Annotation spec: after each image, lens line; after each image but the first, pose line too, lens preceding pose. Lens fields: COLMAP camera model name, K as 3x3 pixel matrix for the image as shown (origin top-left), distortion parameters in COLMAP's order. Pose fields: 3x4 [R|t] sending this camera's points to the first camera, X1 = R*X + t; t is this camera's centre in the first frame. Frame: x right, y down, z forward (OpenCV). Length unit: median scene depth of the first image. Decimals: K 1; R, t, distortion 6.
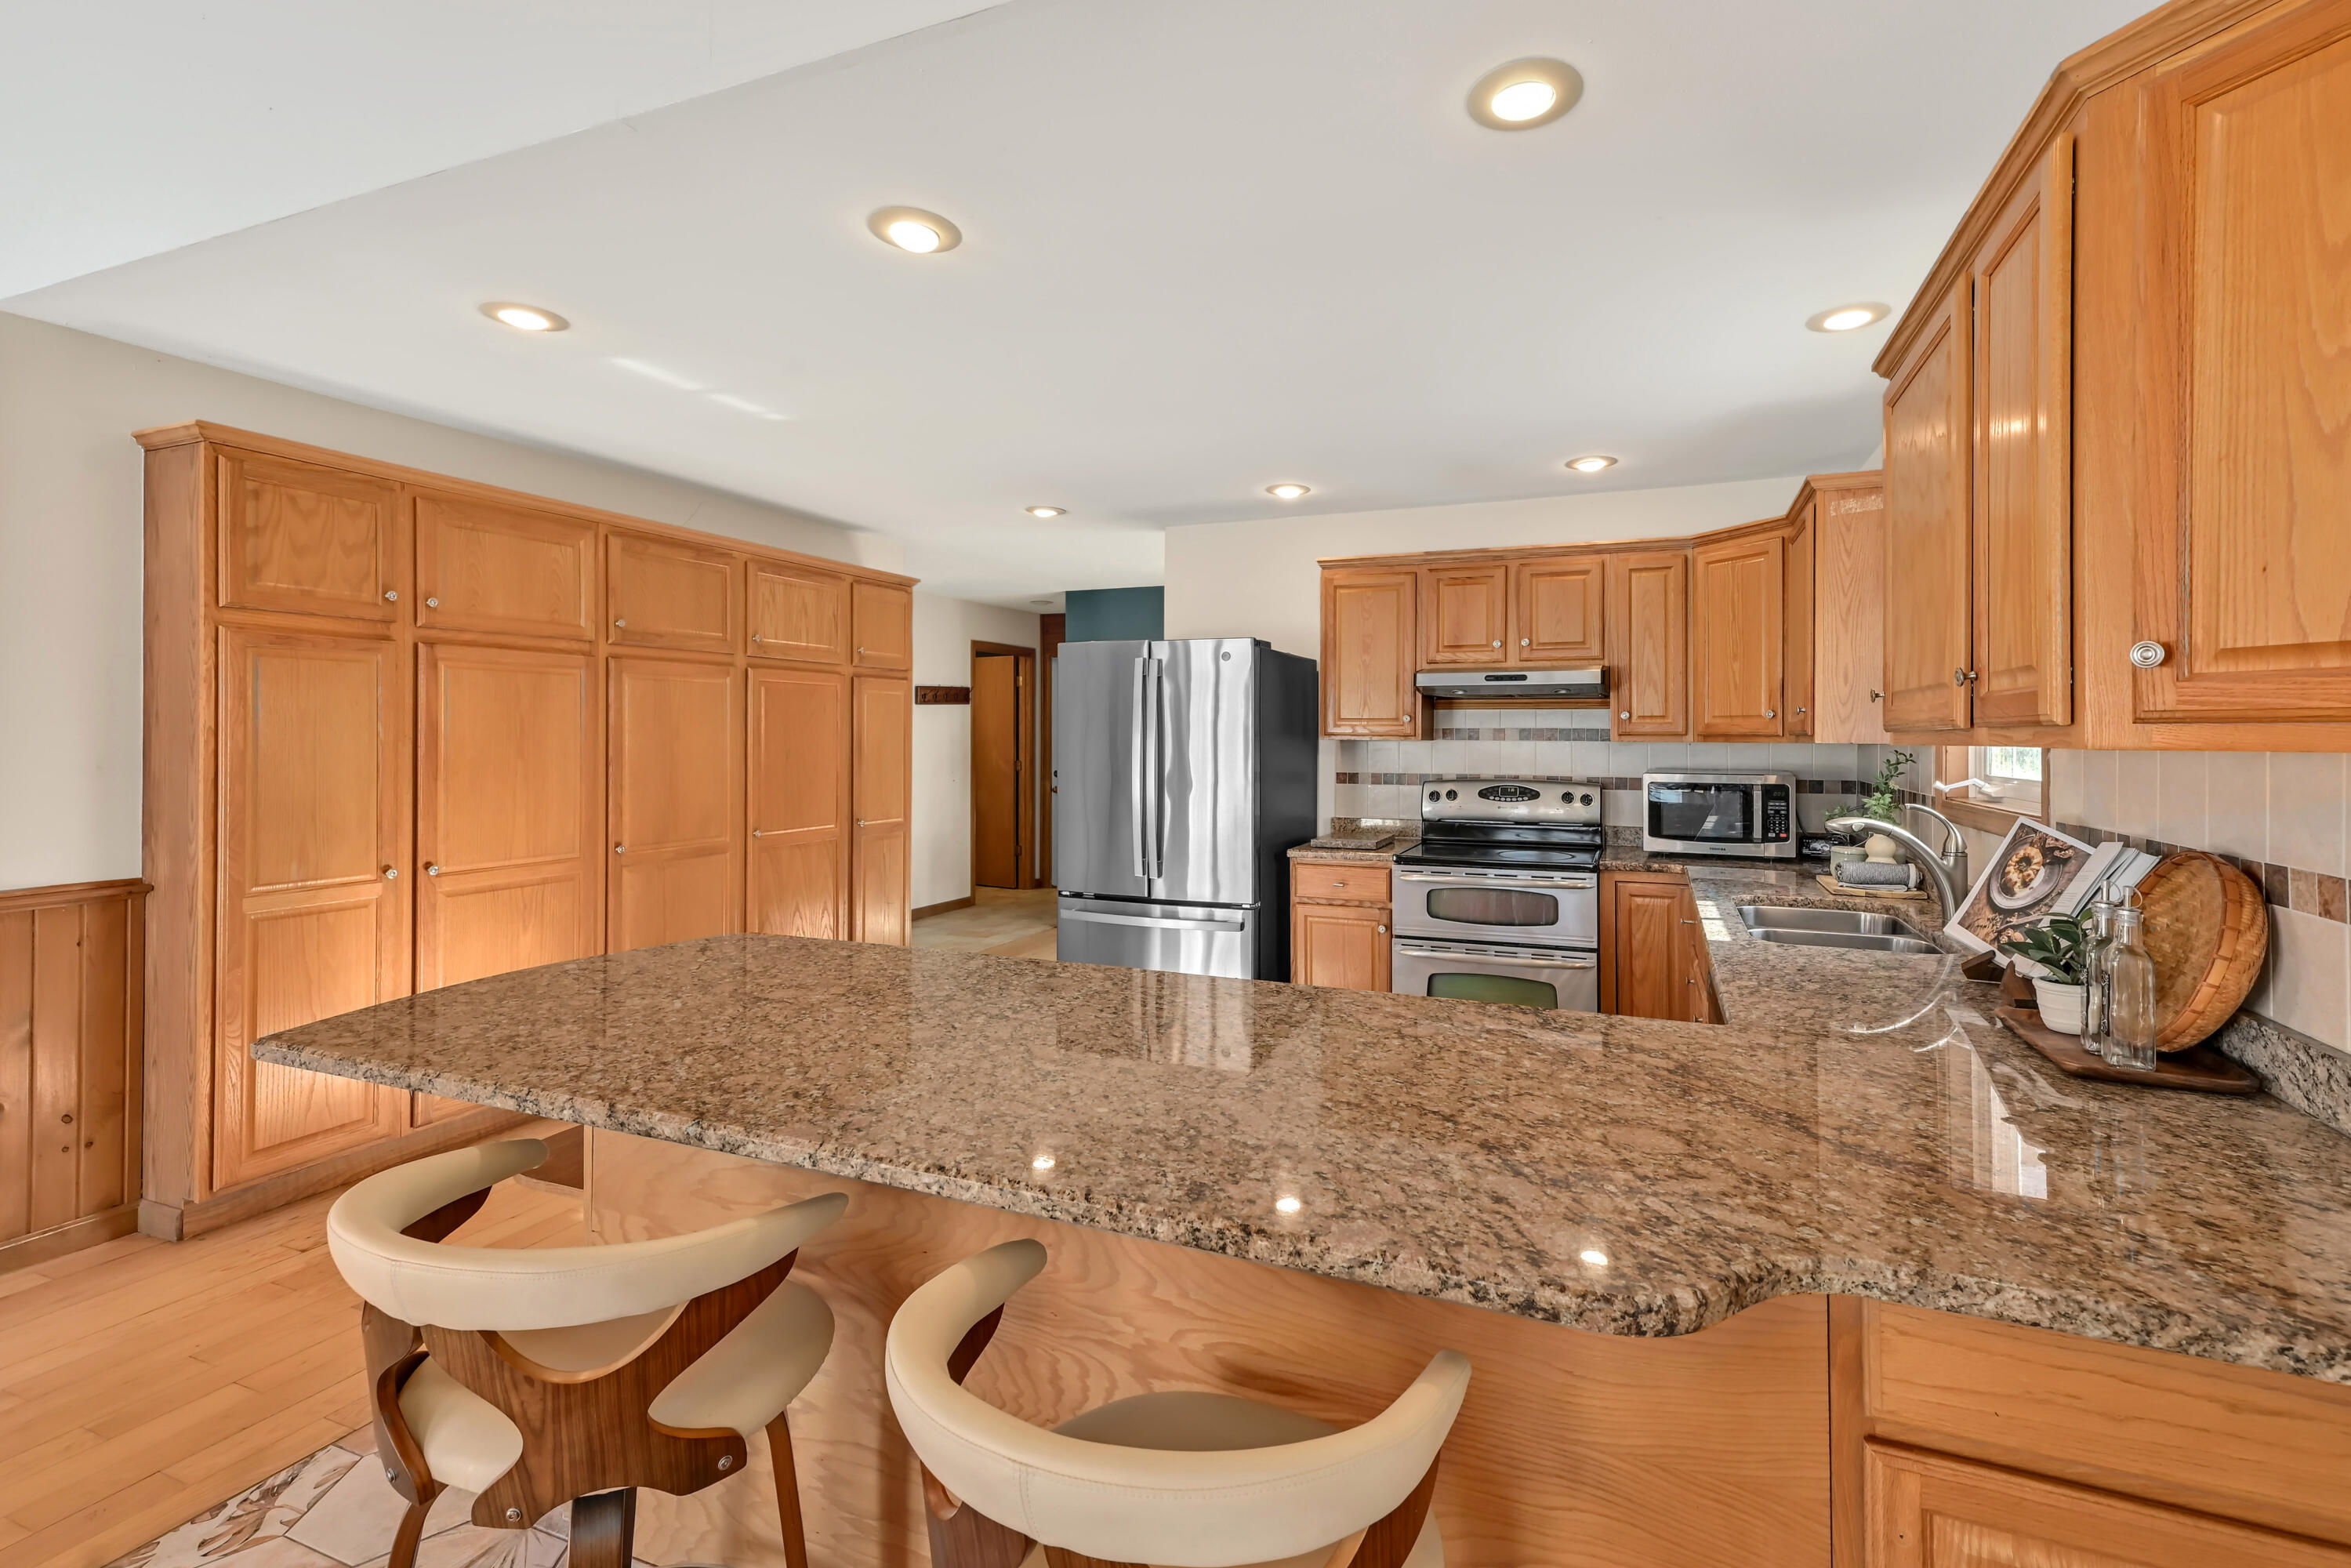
lens RADIAL K [[1006.4, 0, 1182.4], [0, 1006.4, 729.6], [0, 0, 1]] dist [-0.002938, -0.000151]
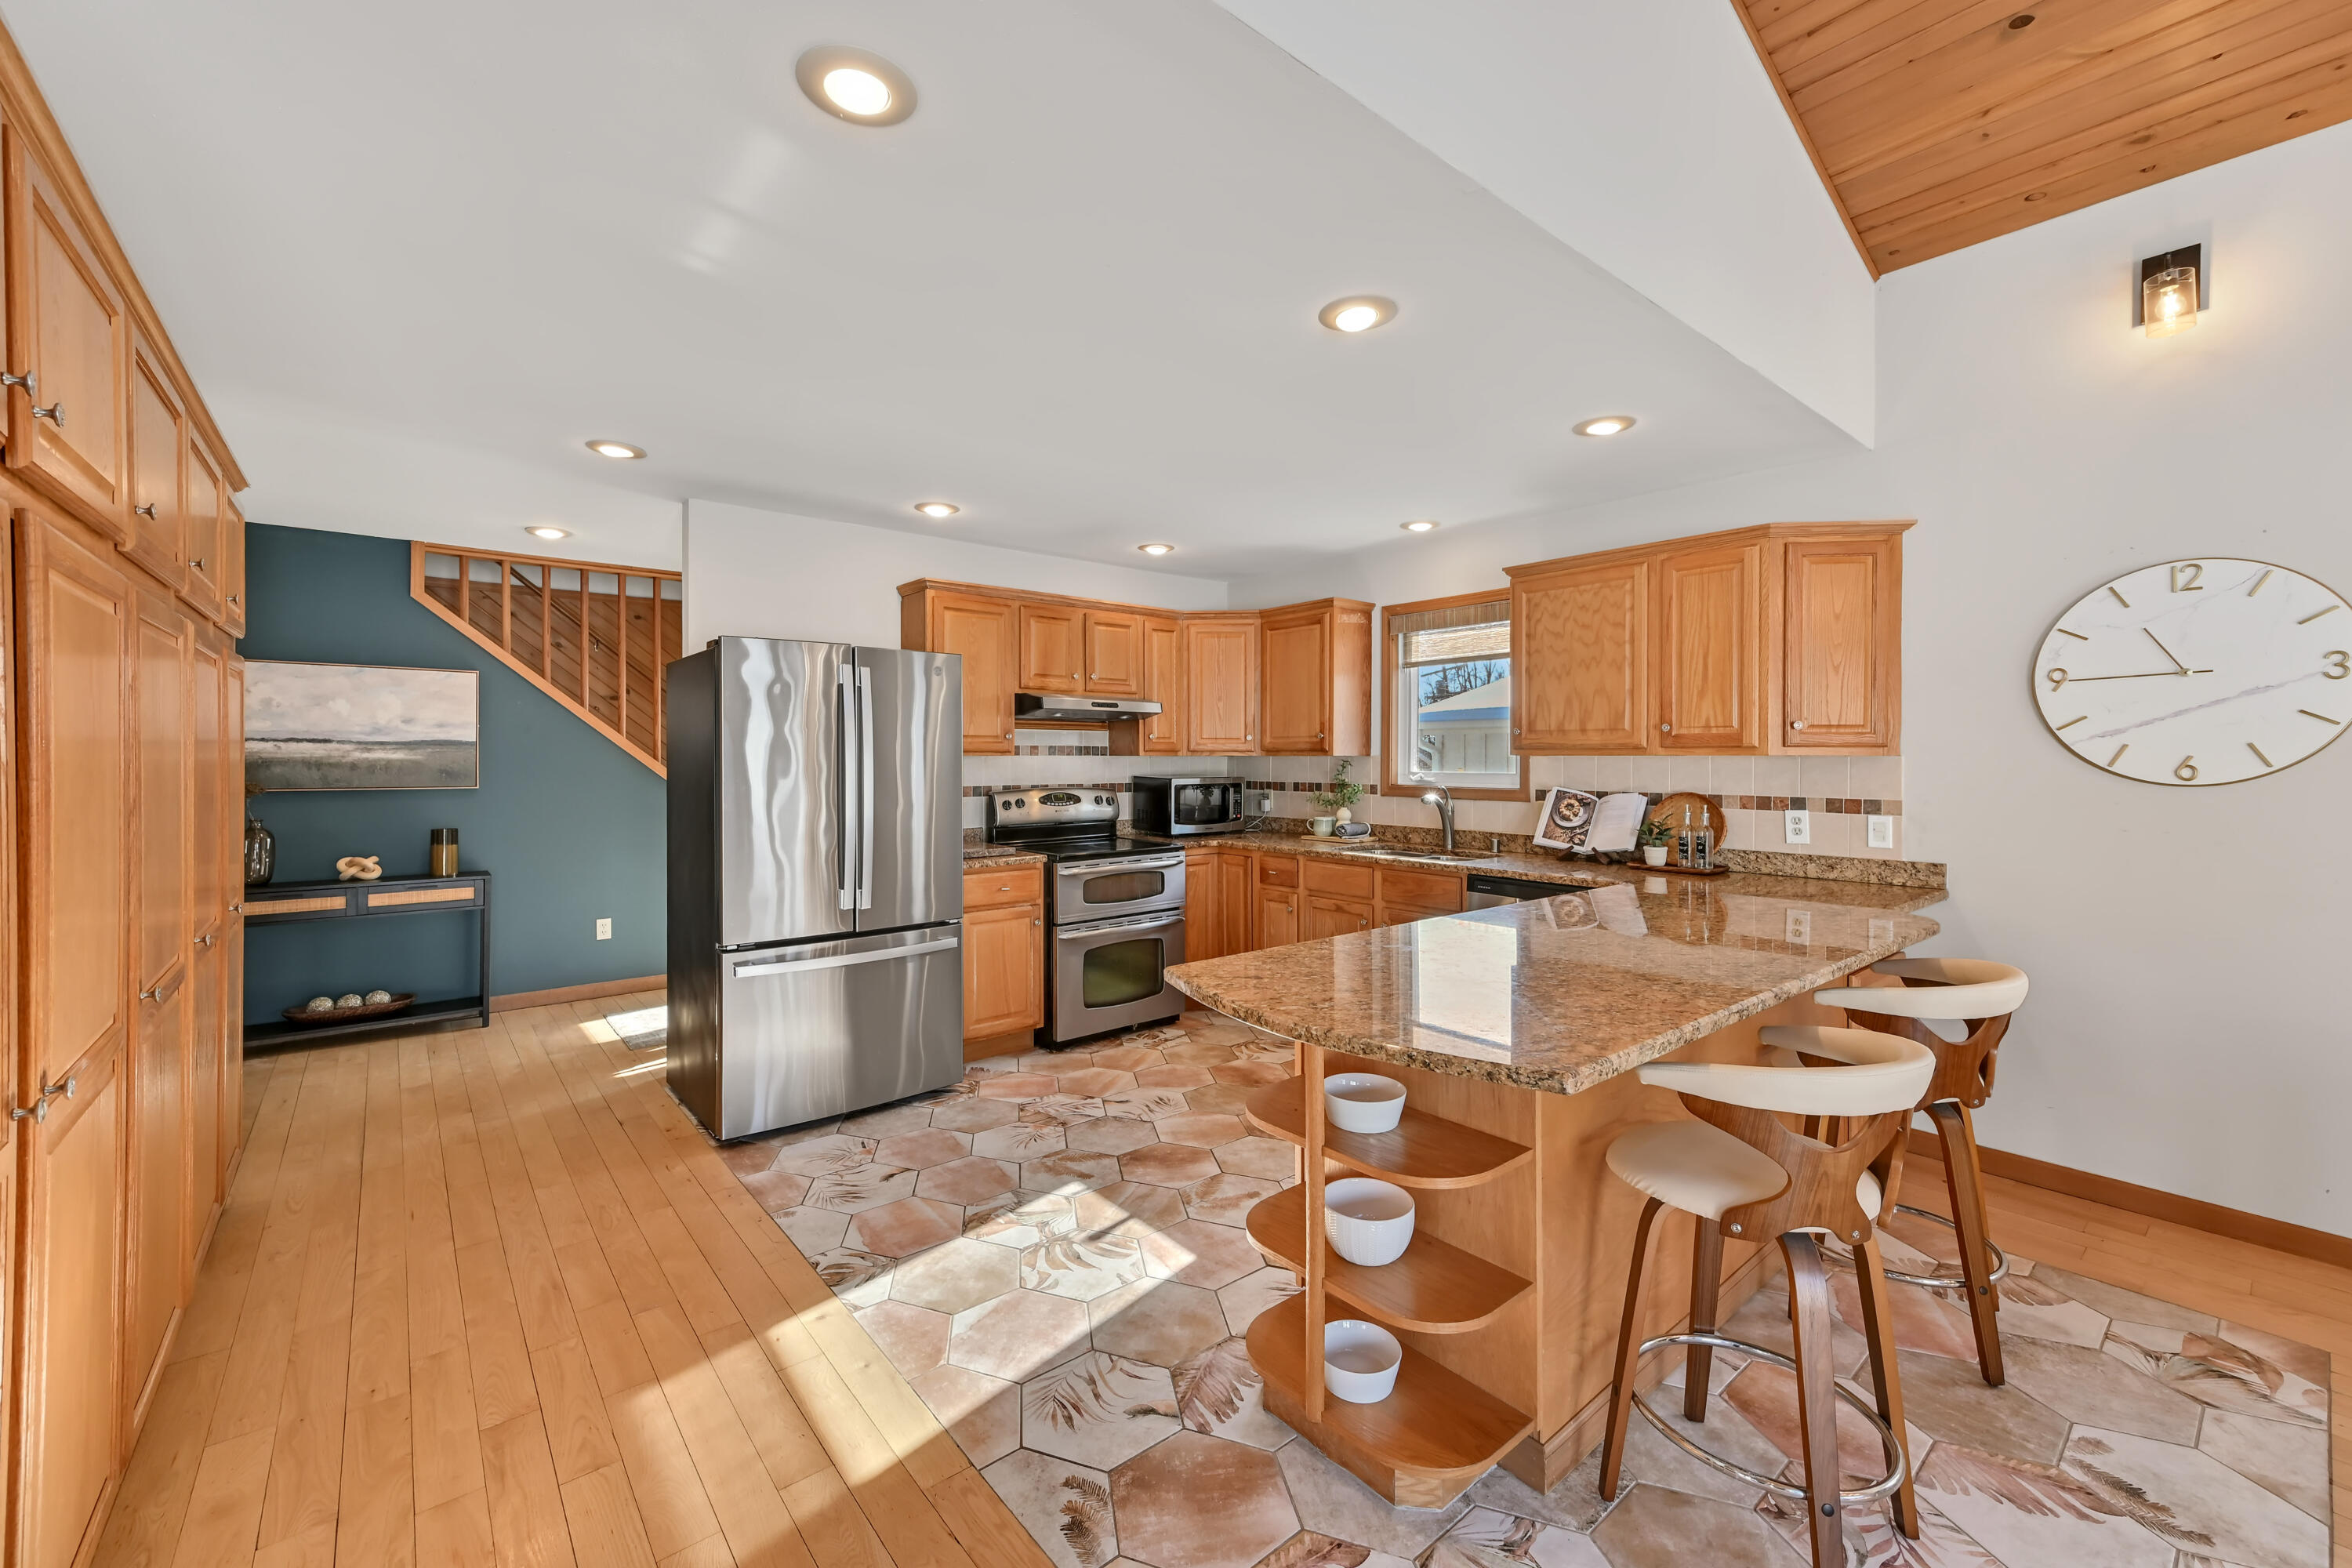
lens RADIAL K [[975.8, 0, 1179.8], [0, 975.8, 757.9], [0, 0, 1]] dist [0.000926, 0.000062]
pose [[0.449659, -0.004699, 0.893188, -0.704290], [-0.004705, 0.999960, 0.007629, 0.004017], [-0.893188, -0.007632, 0.449619, 0.359268]]
